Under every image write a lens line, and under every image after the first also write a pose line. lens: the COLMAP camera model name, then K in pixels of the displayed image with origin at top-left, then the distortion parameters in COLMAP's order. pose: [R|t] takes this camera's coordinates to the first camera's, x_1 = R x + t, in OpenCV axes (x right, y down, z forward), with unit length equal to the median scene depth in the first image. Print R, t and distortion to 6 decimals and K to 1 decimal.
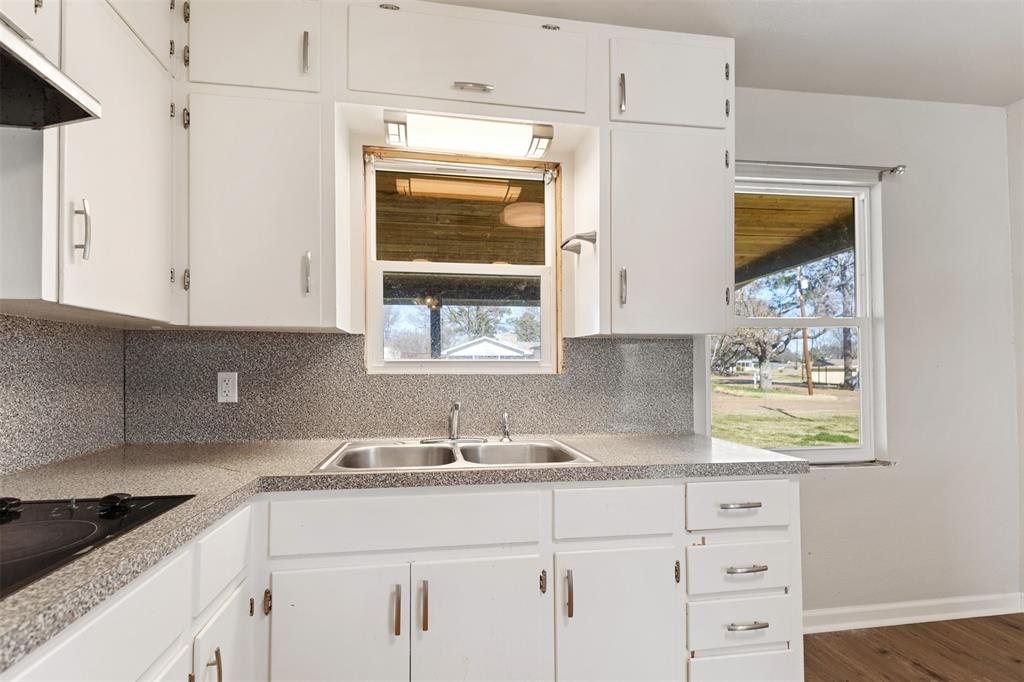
lens RADIAL K [[489.7, 0, 509.6], [0, 489.7, 355.1], [0, 0, 1]] dist [0.002787, -0.000080]
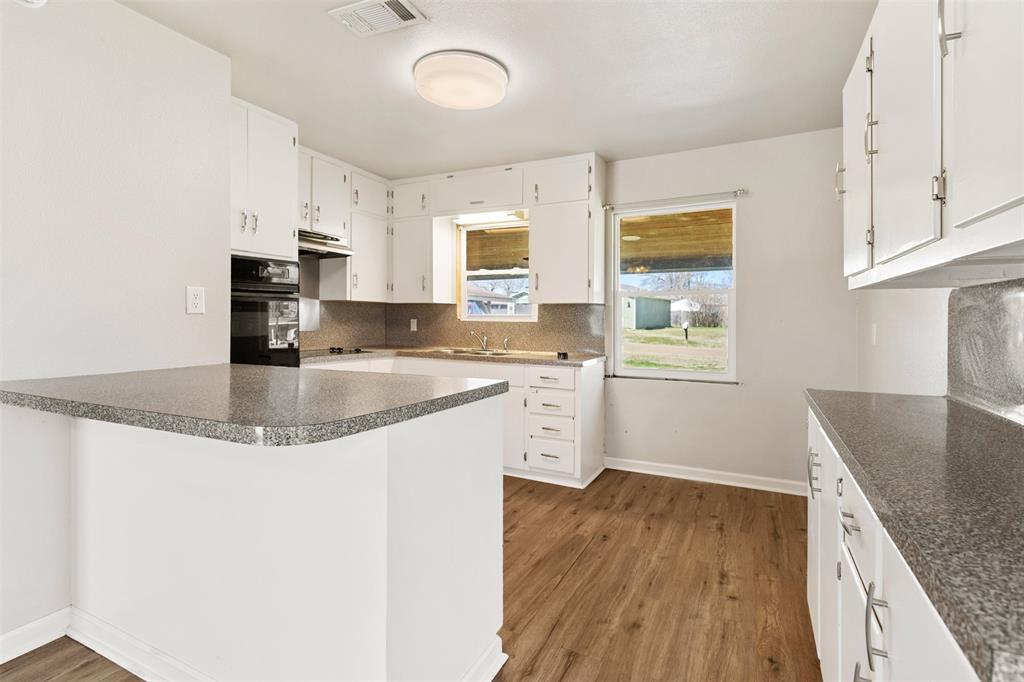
lens RADIAL K [[485.5, 0, 515.1], [0, 485.5, 315.2], [0, 0, 1]] dist [0.004455, -0.000380]
pose [[0.819667, 0.005241, -0.572816, 1.352214], [0.005481, 0.999841, 0.016990, -0.027858], [0.572814, -0.017066, 0.819508, -0.808284]]
